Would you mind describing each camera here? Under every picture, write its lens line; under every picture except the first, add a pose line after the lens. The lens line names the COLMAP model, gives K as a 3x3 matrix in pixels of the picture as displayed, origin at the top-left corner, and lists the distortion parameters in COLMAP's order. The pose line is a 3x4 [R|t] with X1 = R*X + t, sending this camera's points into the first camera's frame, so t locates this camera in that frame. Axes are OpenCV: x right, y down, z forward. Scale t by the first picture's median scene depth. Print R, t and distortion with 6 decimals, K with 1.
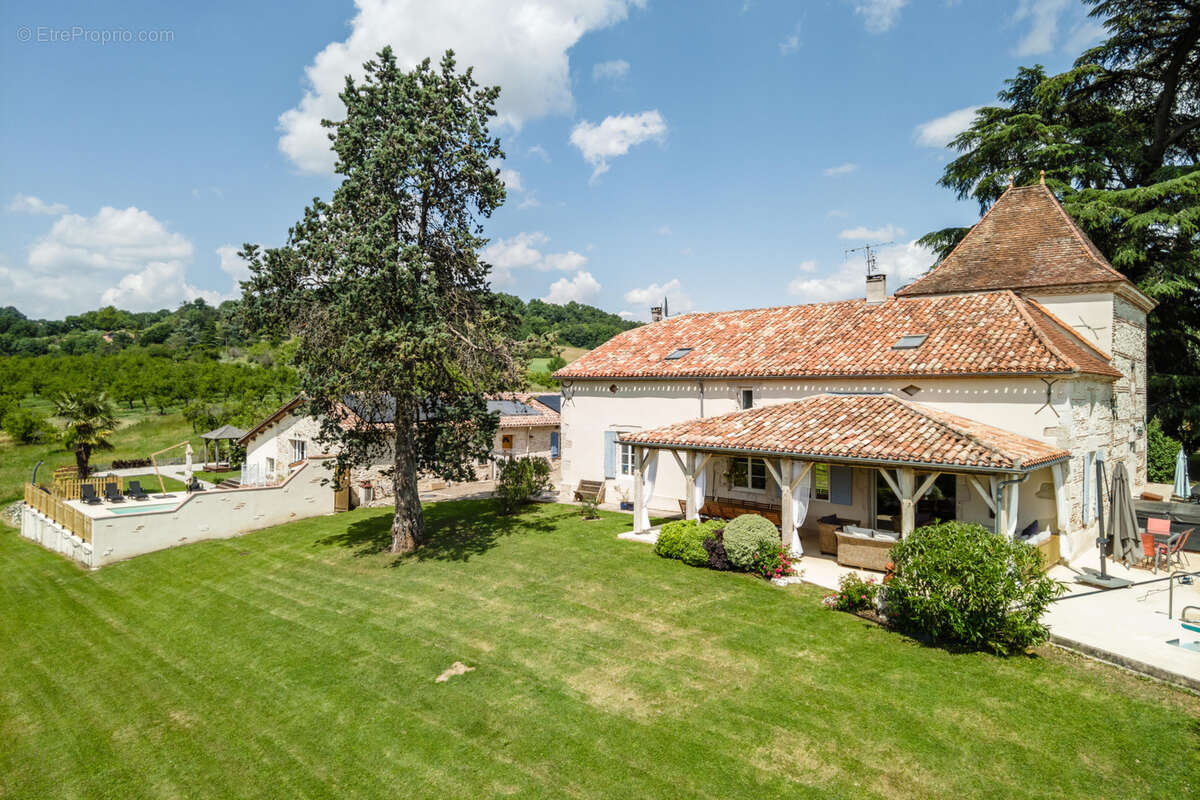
lens RADIAL K [[714.9, 0, 599.8], [0, 714.9, 377.2], [0, 0, 1]] dist [-0.026166, 0.004685]
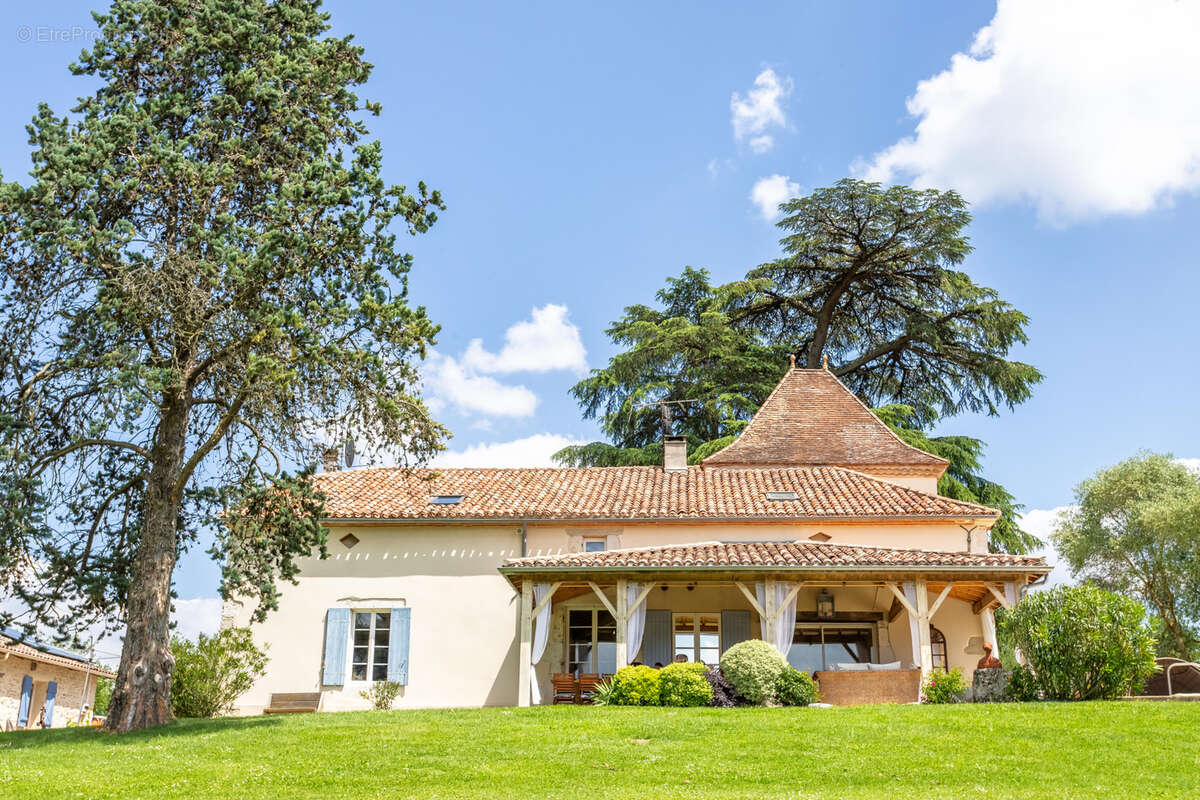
lens RADIAL K [[1248.9, 0, 611.6], [0, 1248.9, 399.7], [0, 0, 1]] dist [-0.013453, -0.000157]
pose [[0.766896, 0.202204, 0.609085, -0.558299], [-0.014459, 0.954271, -0.298594, 0.249819], [-0.641609, 0.220184, 0.734750, 0.030975]]
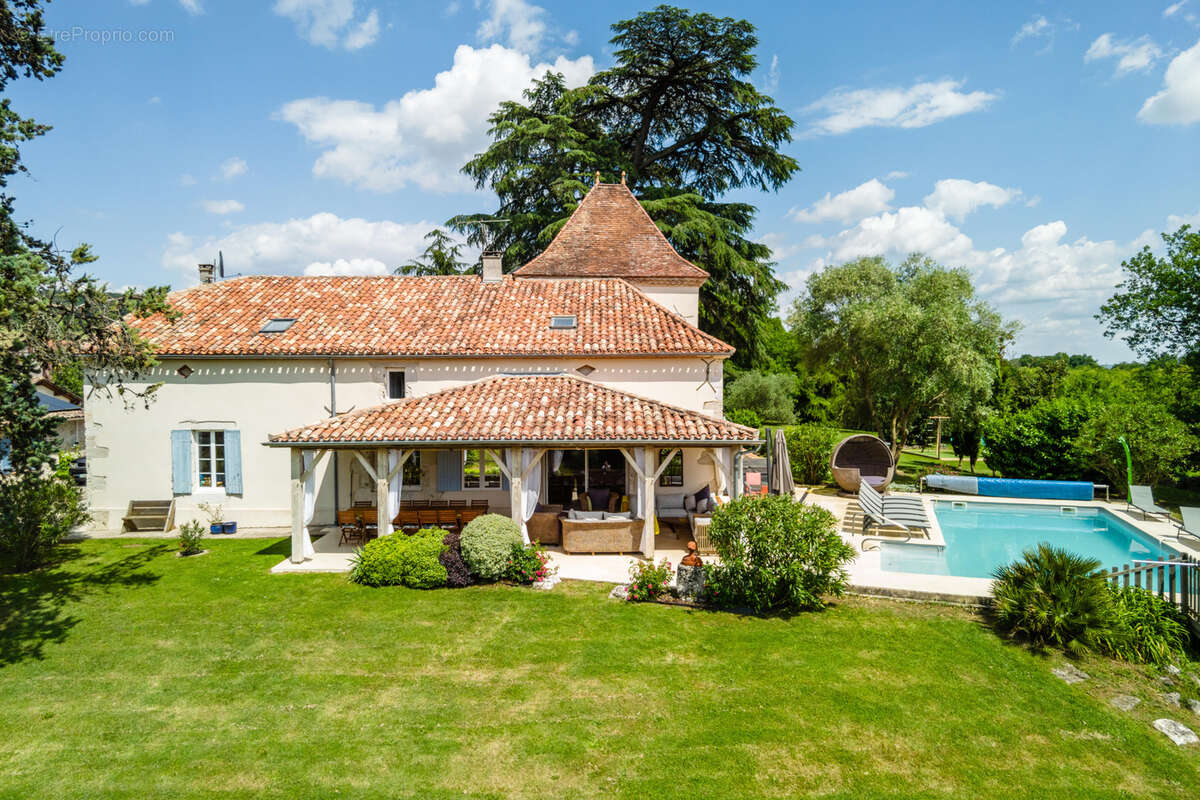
lens RADIAL K [[721.1, 0, 600.0], [0, 721.1, 400.0], [0, 0, 1]] dist [0.037851, -0.104807]
pose [[0.723996, -0.033449, 0.688992, -0.204979], [-0.005052, 0.998540, 0.053785, 0.004220], [-0.689785, -0.042421, 0.722770, 0.202613]]
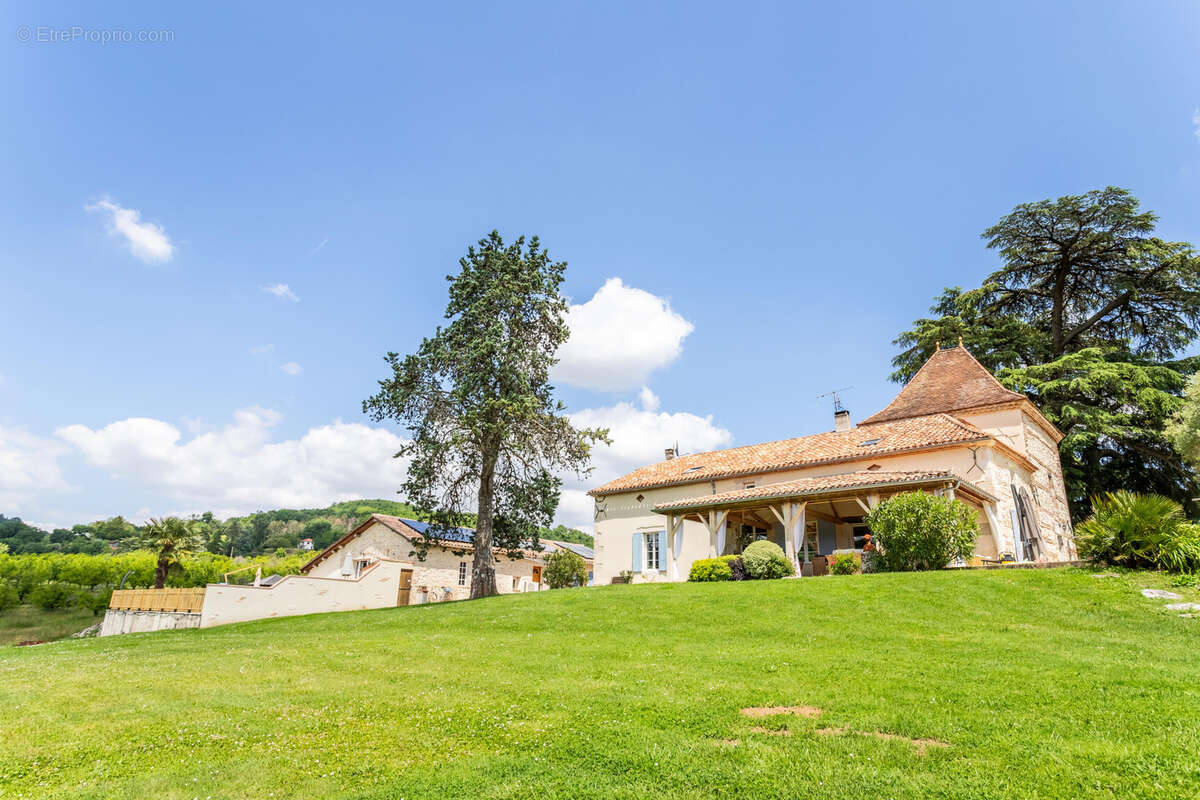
lens RADIAL K [[680.7, 0, 600.0], [0, 680.7, 400.0], [0, 0, 1]] dist [-0.017873, 0.001053]
pose [[0.999607, 0.023213, 0.015749, -0.082403], [-0.017552, 0.955536, -0.294352, 0.228147], [-0.021881, 0.293960, 0.955567, -0.196135]]
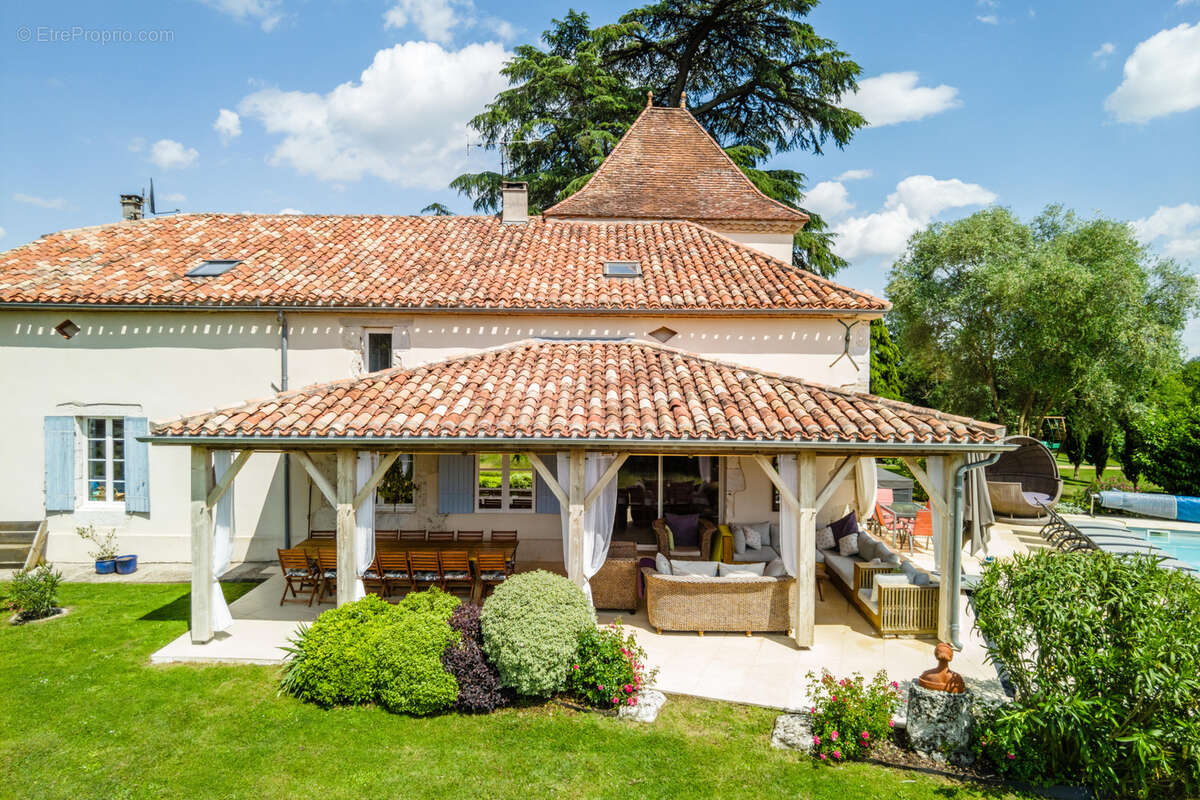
lens RADIAL K [[728.9, 0, 598.6], [0, 728.9, 387.3], [0, 0, 1]] dist [-0.027915, -0.000639]
pose [[0.723967, -0.014039, 0.689692, -0.064033], [-0.017856, 0.999077, 0.039080, 0.034233], [-0.689604, -0.040608, 0.723047, 0.445559]]
